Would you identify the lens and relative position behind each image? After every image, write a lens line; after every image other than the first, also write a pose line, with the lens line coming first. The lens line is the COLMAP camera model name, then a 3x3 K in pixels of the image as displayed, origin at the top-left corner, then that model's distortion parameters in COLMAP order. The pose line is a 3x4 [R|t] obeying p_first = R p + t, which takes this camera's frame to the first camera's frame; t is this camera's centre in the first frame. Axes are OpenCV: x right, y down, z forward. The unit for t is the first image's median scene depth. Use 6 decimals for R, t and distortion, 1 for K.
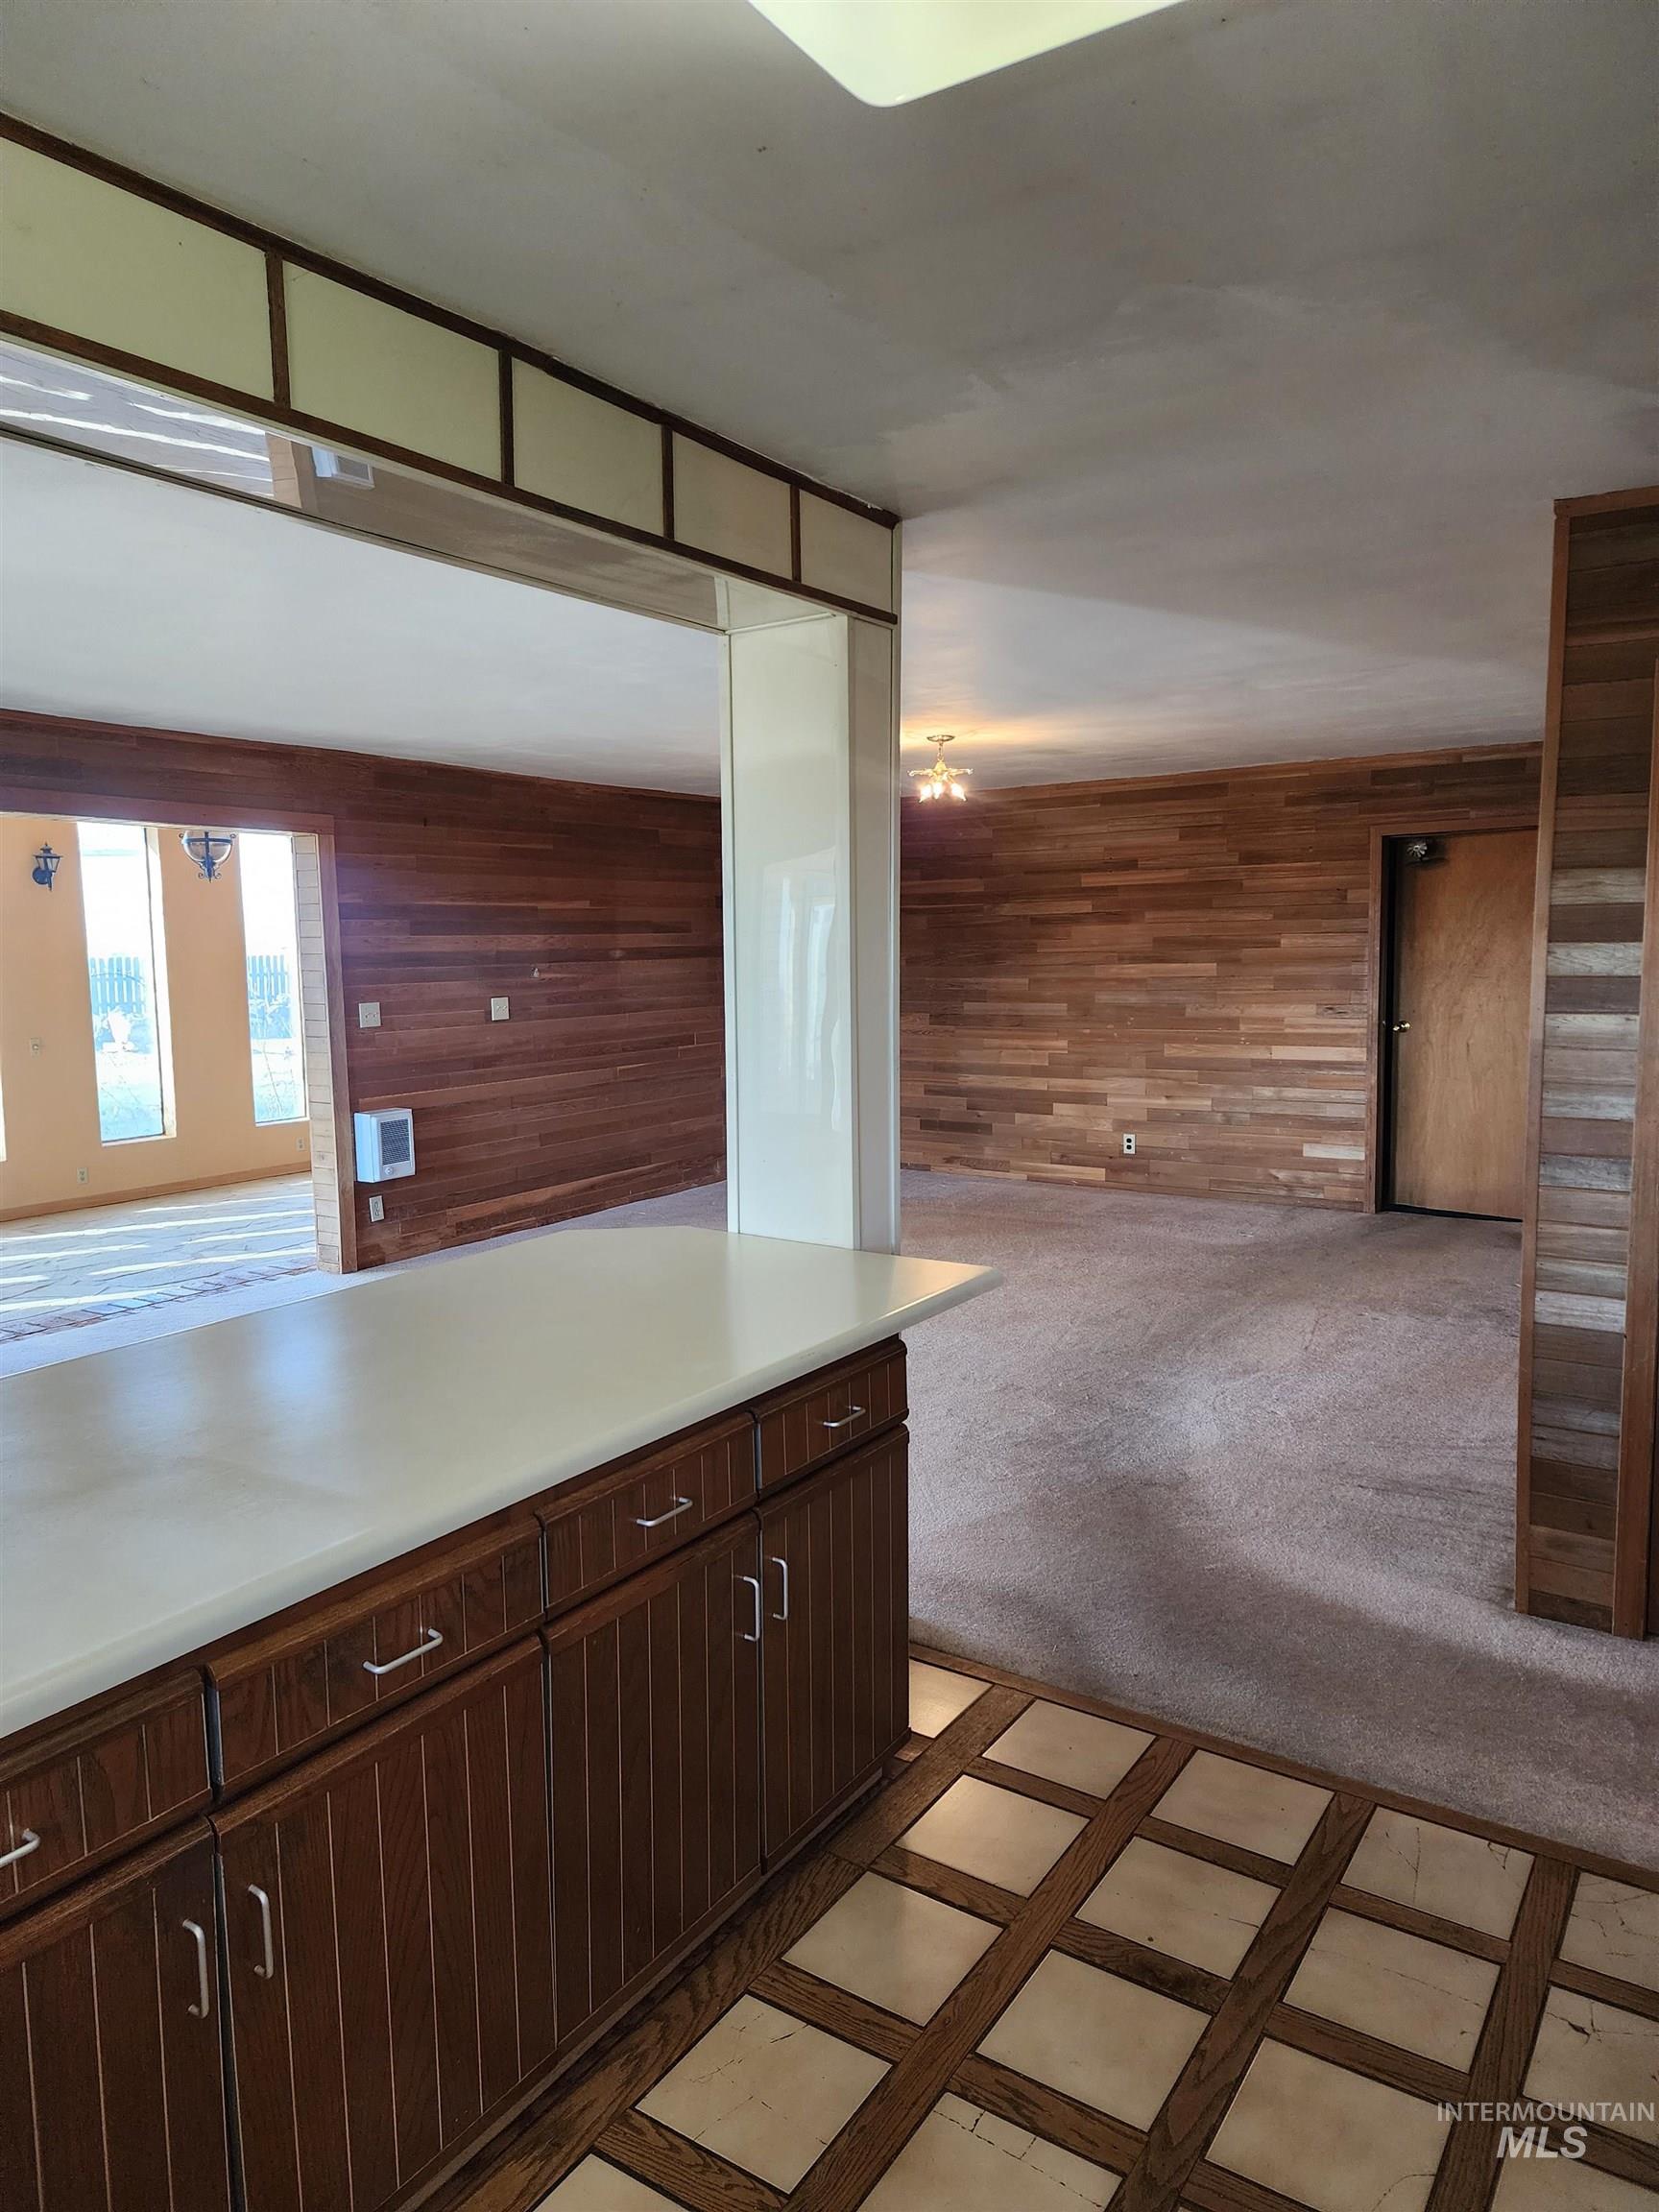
lens RADIAL K [[1461.2, 0, 829.5], [0, 1461.2, 1106.0], [0, 0, 1]] dist [0.159347, -0.224168]
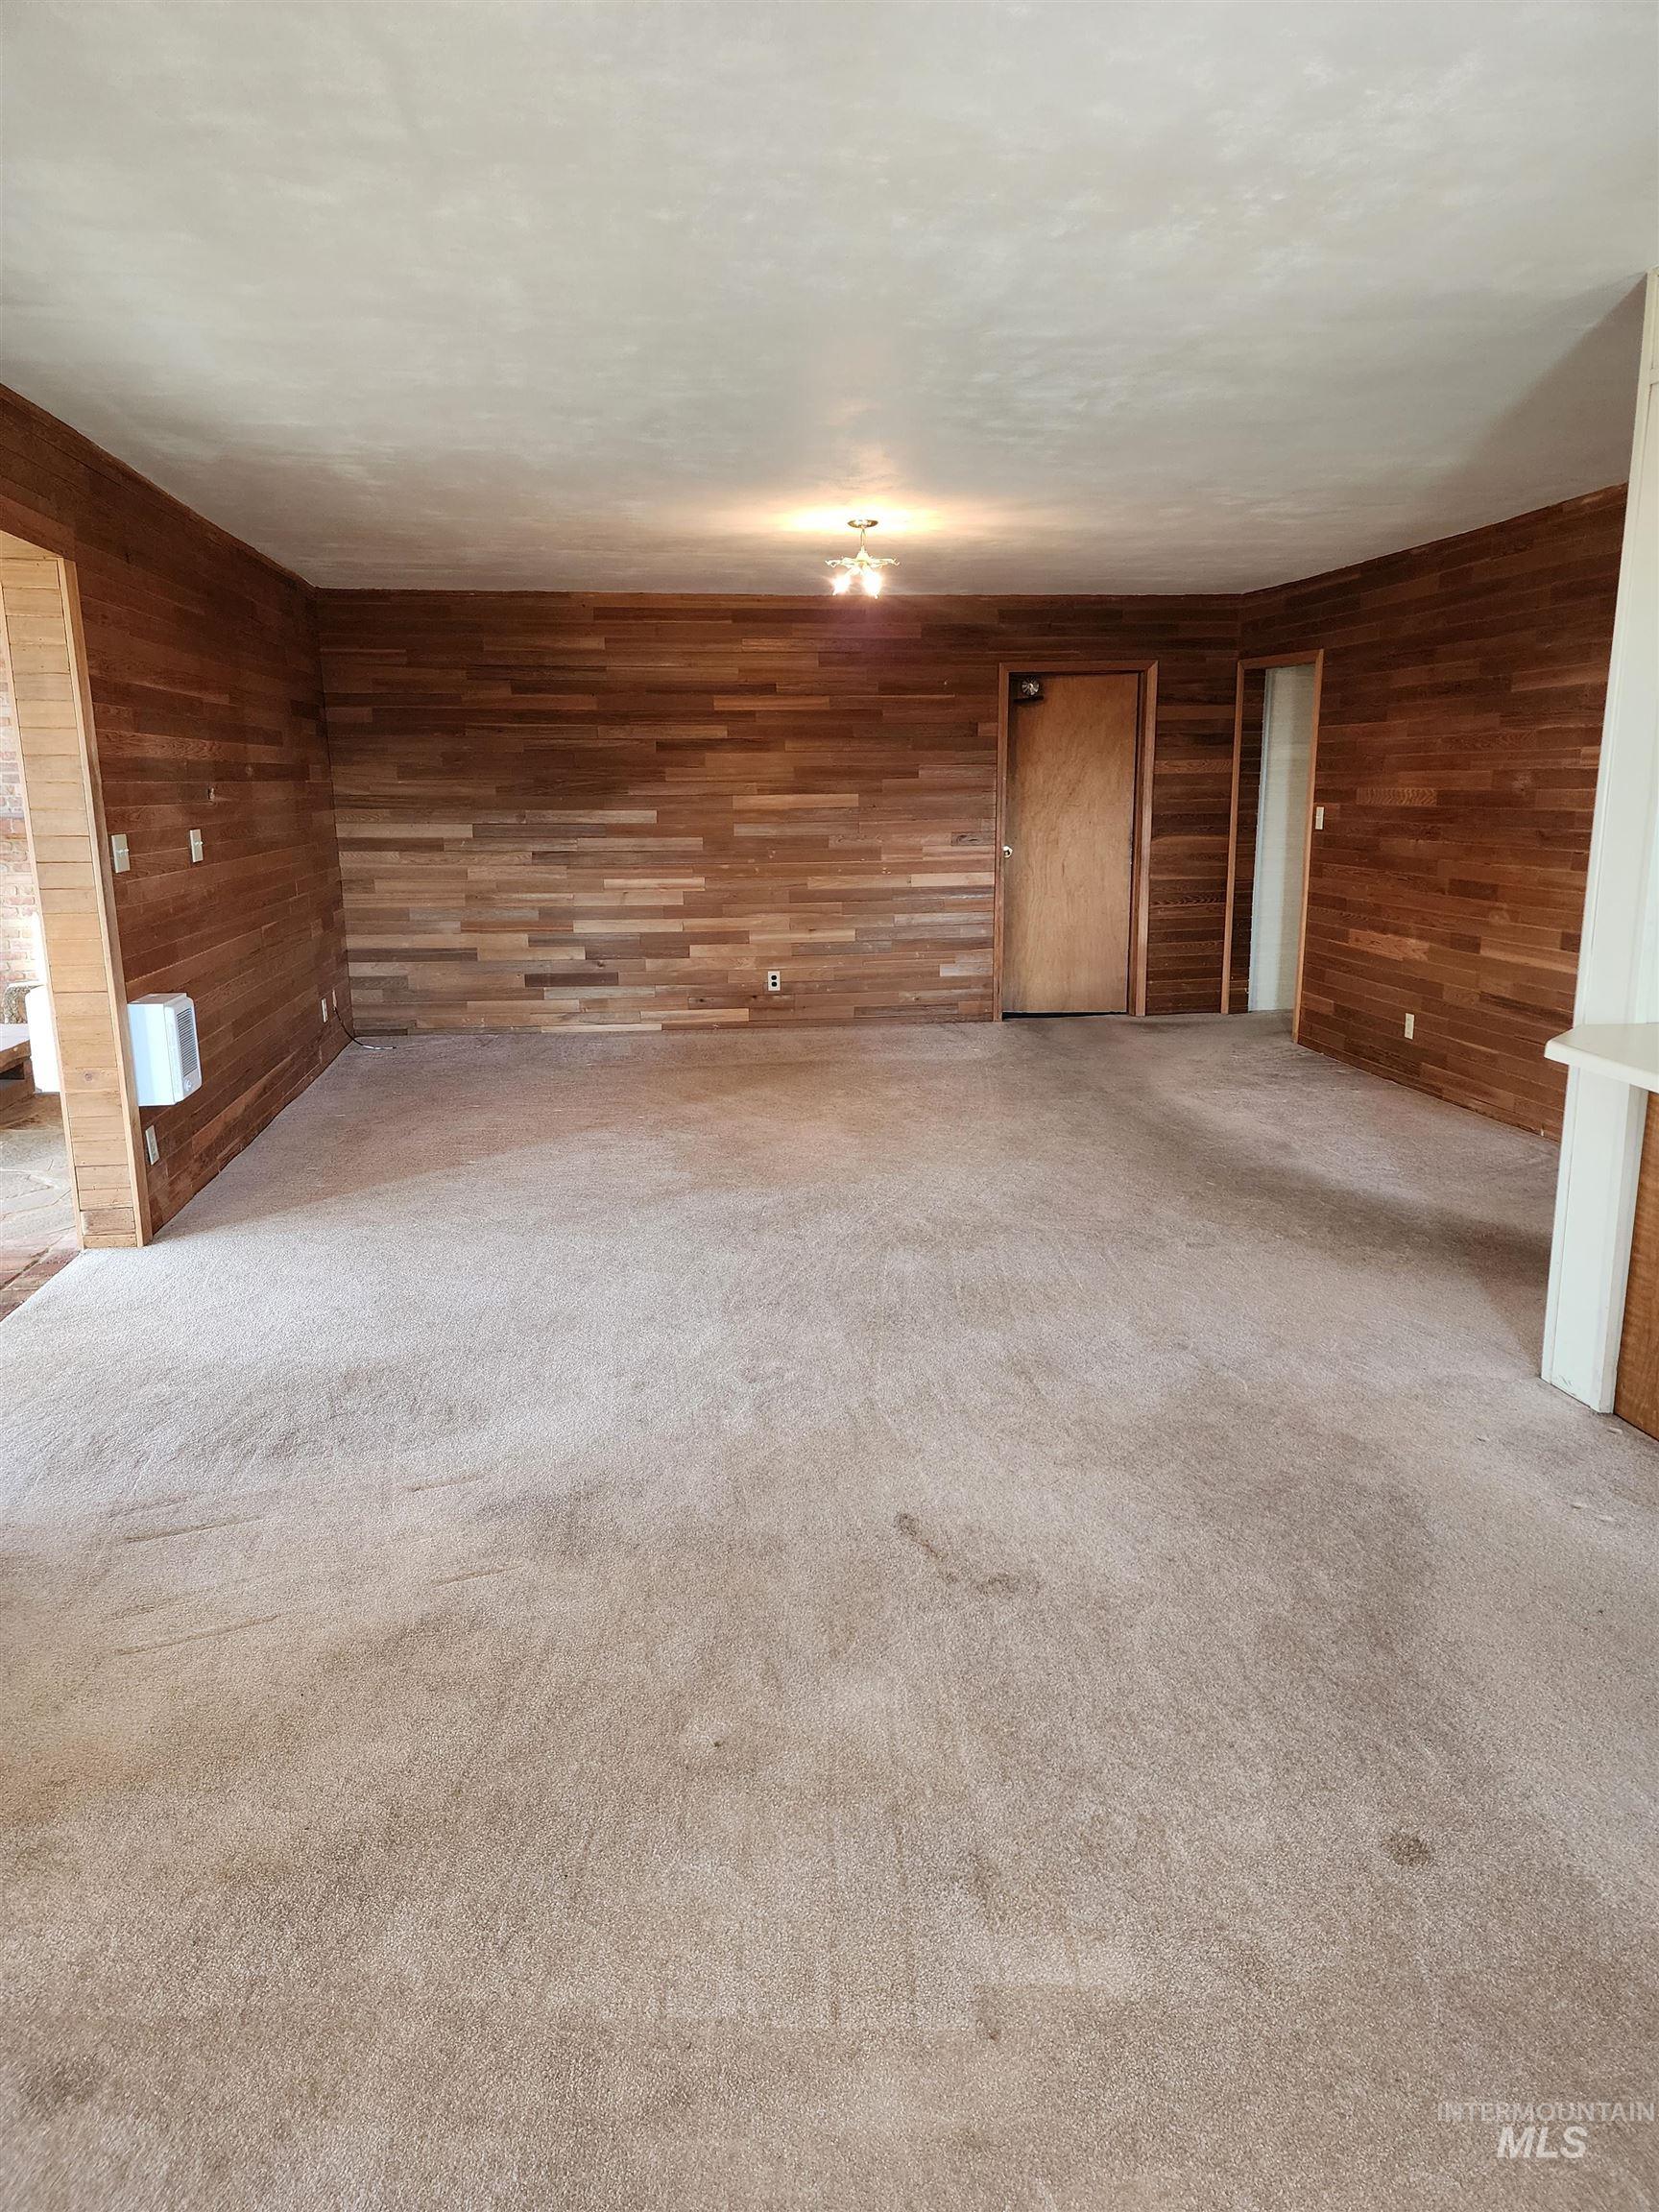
lens RADIAL K [[1461.2, 0, 829.5], [0, 1461.2, 1106.0], [0, 0, 1]] dist [0.159347, -0.224168]
pose [[0.748815, -0.133392, 0.649218, -0.432178], [0.072454, 0.990142, 0.119870, -0.006409], [-0.658807, -0.042722, 0.751098, 0.238043]]
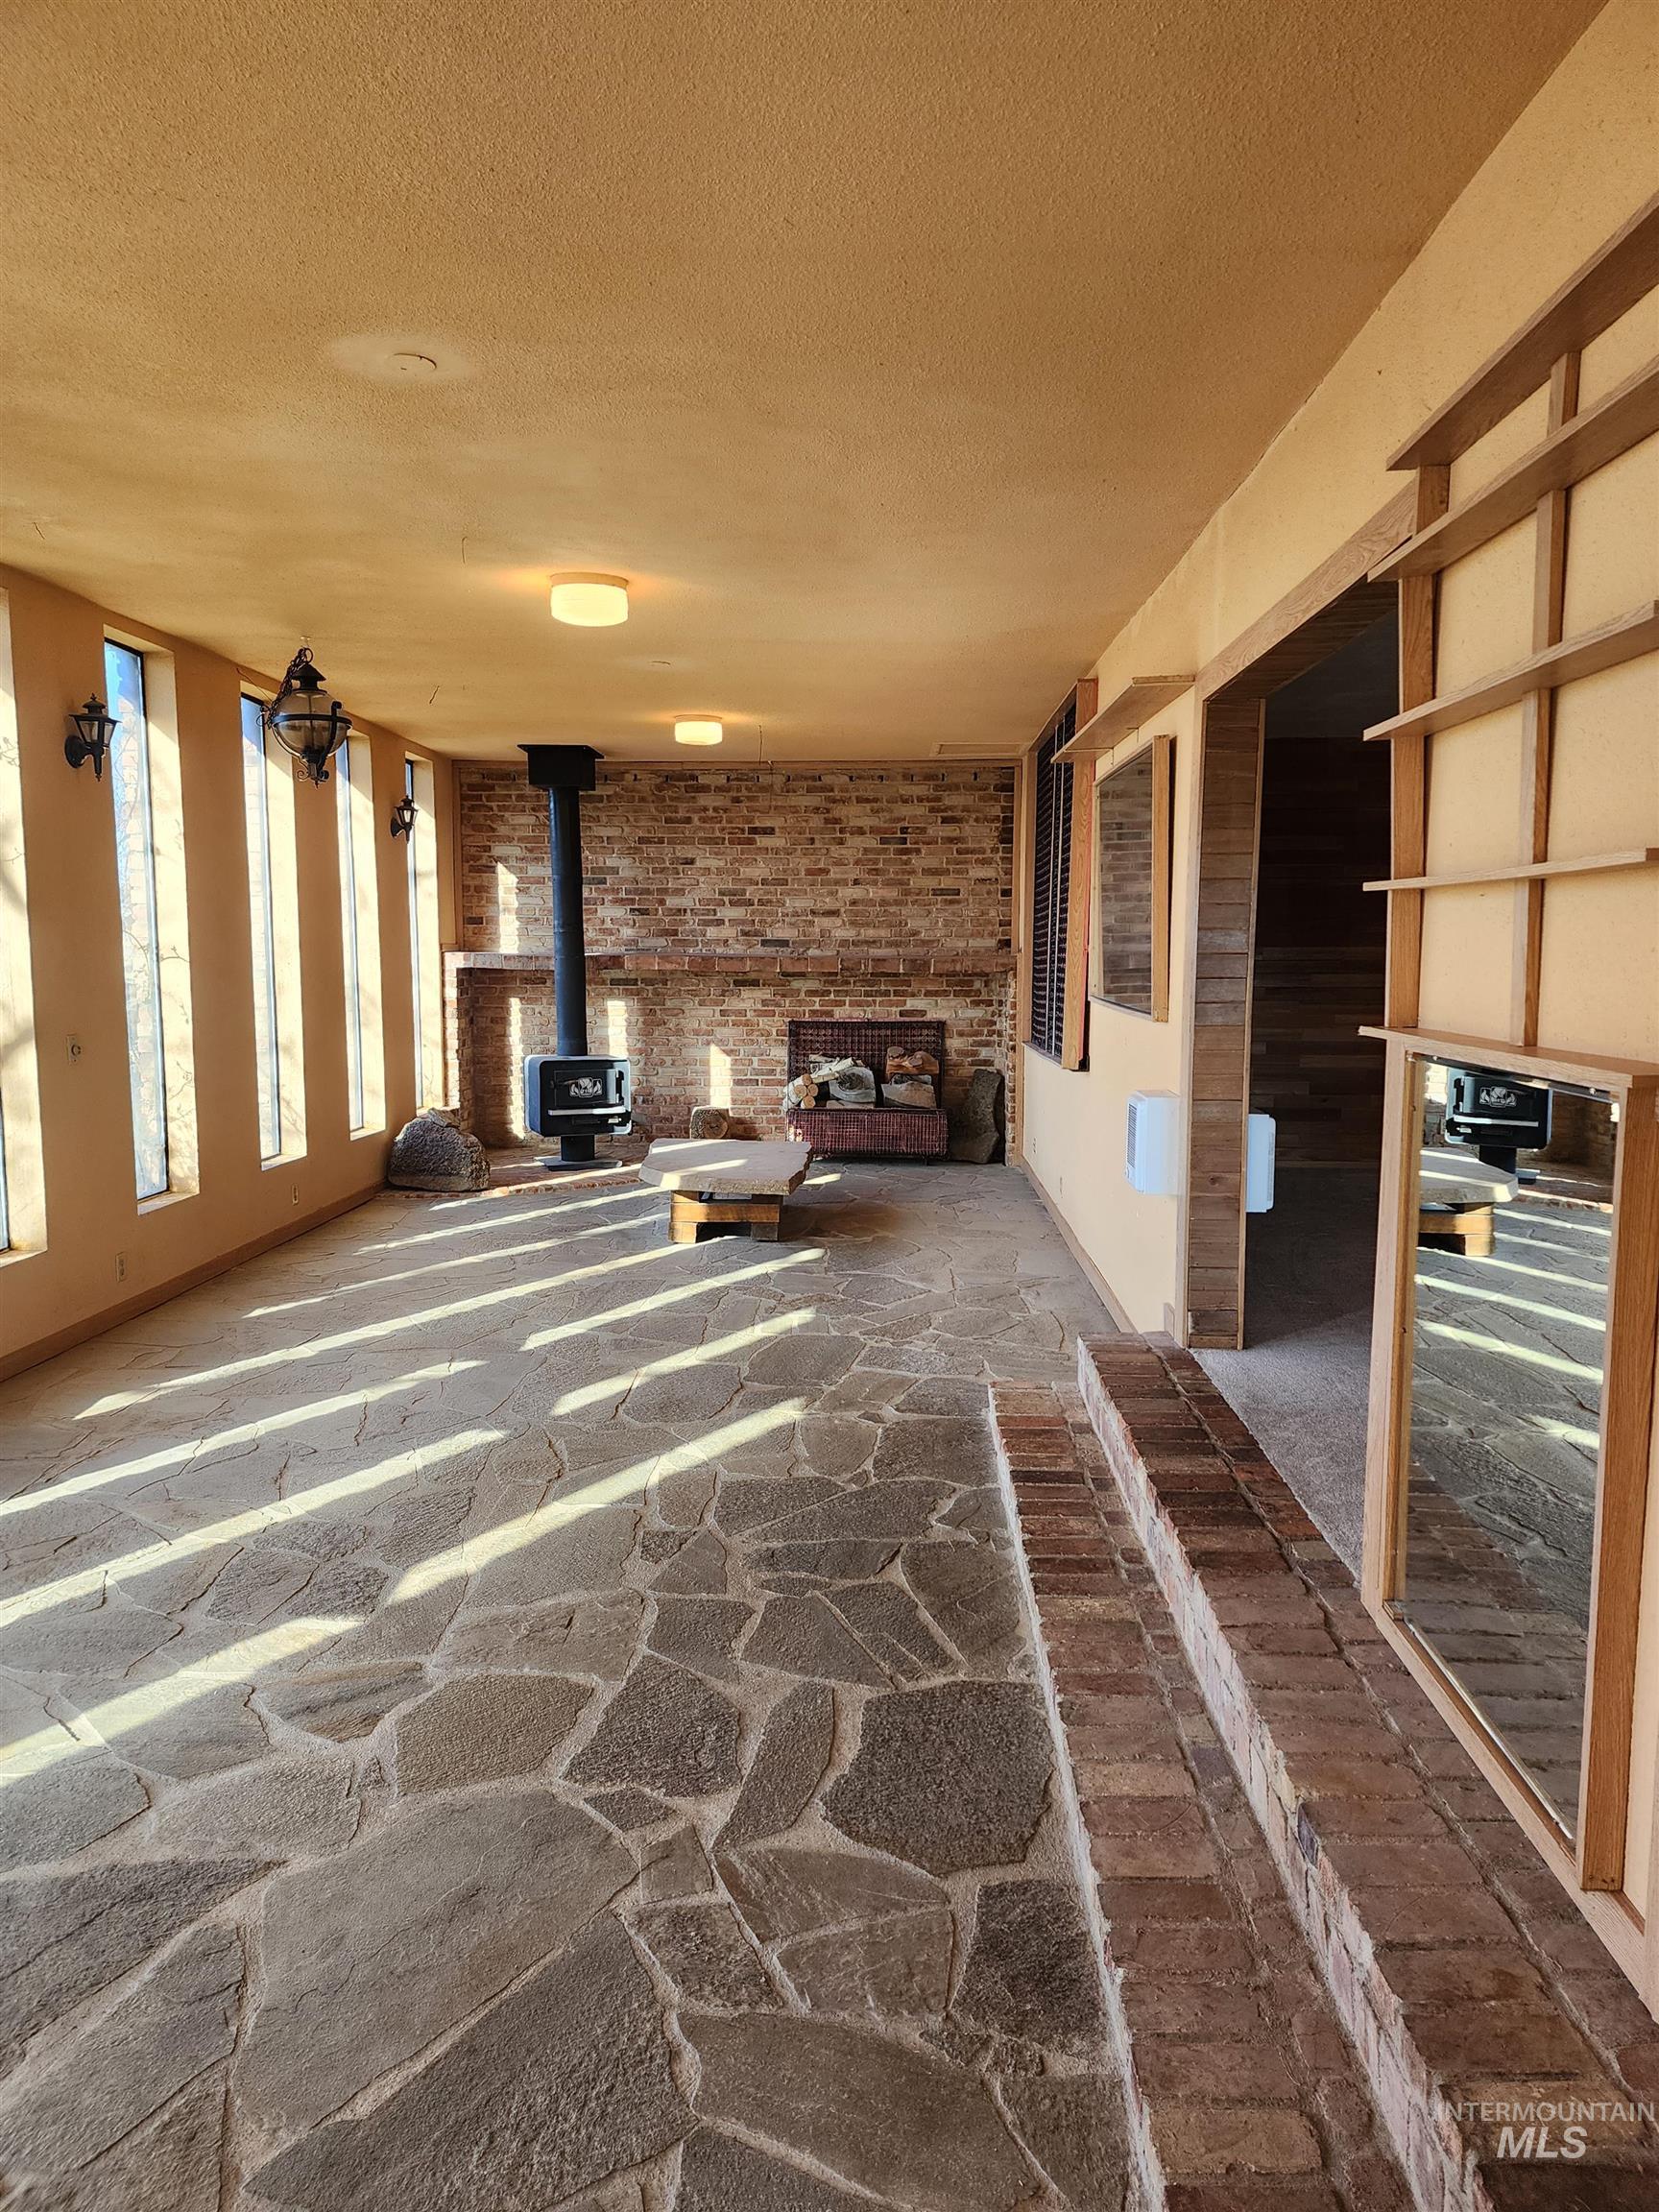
lens RADIAL K [[1461.2, 0, 829.5], [0, 1461.2, 1106.0], [0, 0, 1]] dist [0.159347, -0.224168]
pose [[0.858896, -0.041098, 0.510499, -0.678607], [0.044323, 0.999000, 0.005854, -0.009370], [-0.510229, 0.017599, 0.859858, 0.408603]]
